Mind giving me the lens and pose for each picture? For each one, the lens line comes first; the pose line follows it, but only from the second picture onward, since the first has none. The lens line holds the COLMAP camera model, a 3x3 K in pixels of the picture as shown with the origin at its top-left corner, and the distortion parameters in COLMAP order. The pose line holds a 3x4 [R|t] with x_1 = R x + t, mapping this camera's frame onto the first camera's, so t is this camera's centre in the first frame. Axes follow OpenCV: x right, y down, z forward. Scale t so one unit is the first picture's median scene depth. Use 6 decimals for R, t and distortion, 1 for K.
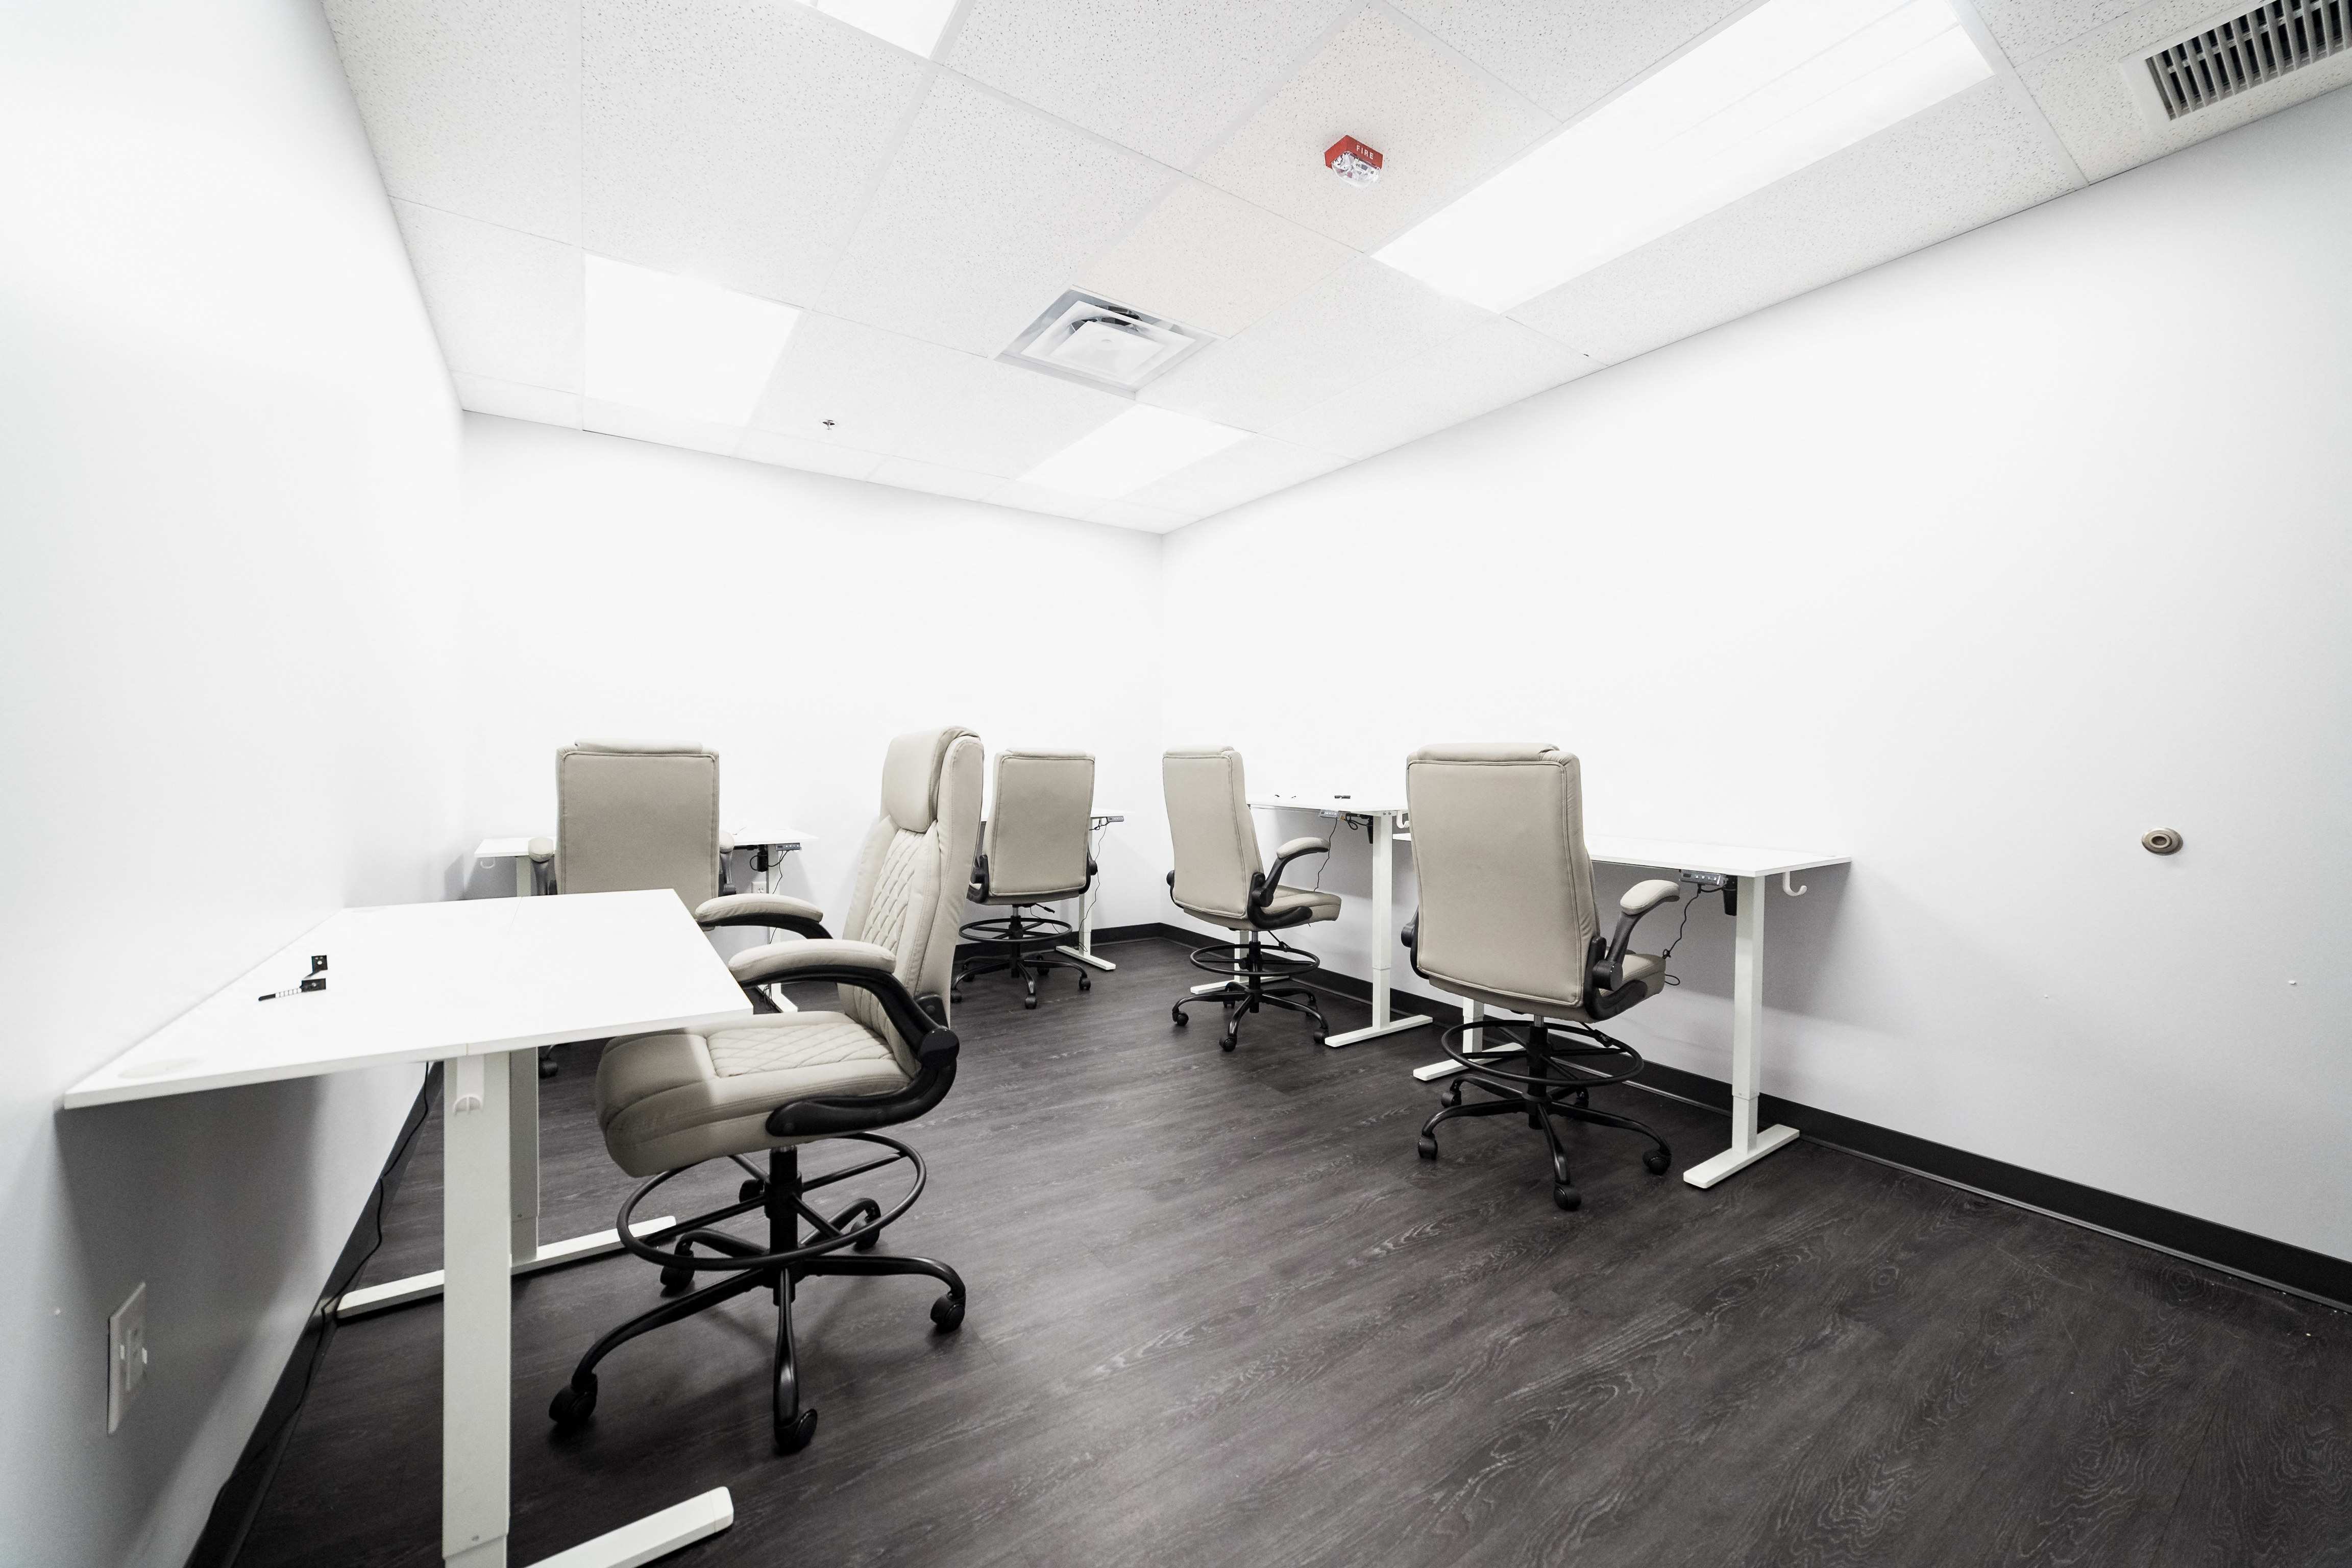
lens RADIAL K [[888.0, 0, 1177.8], [0, 888.0, 771.8], [0, 0, 1]] dist [-0.030244, 0.012256]
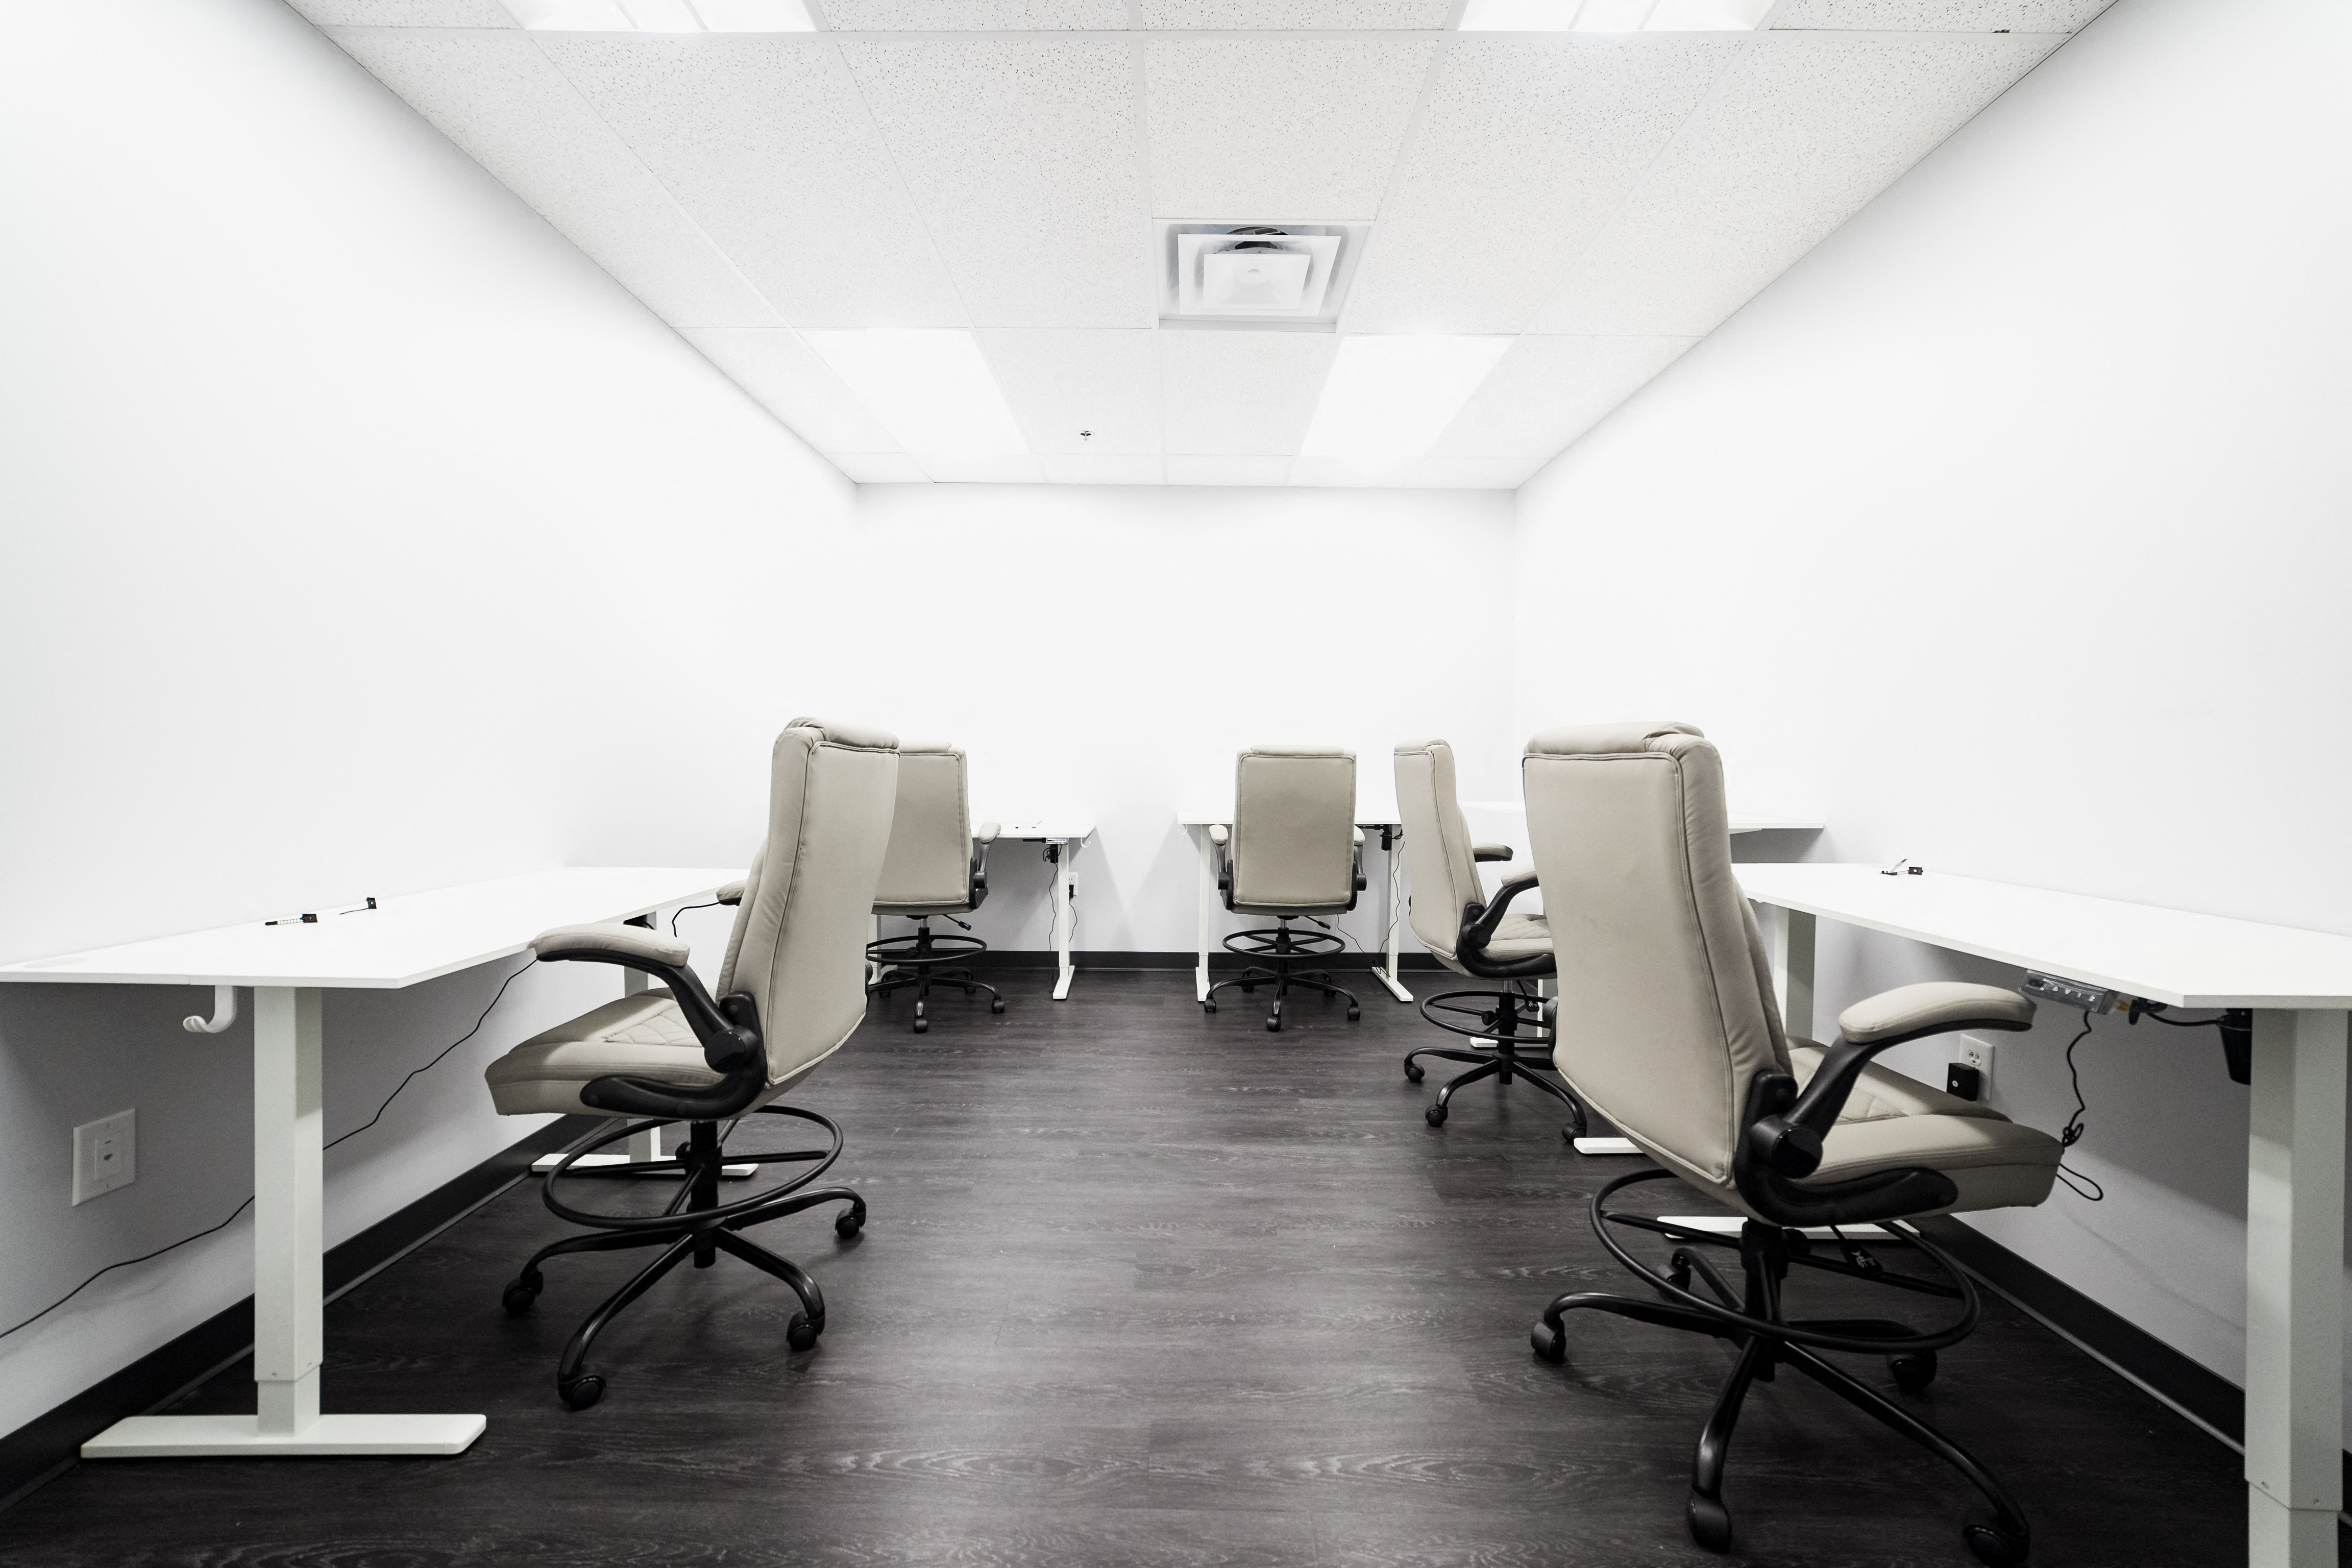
lens RADIAL K [[888.0, 0, 1177.8], [0, 888.0, 771.8], [0, 0, 1]] dist [-0.030244, 0.012256]
pose [[0.827129, 0.005363, -0.561987, 0.330759], [-0.007056, 0.999975, -0.000841, 0.002520], [0.561968, 0.004661, 0.827146, 0.236817]]
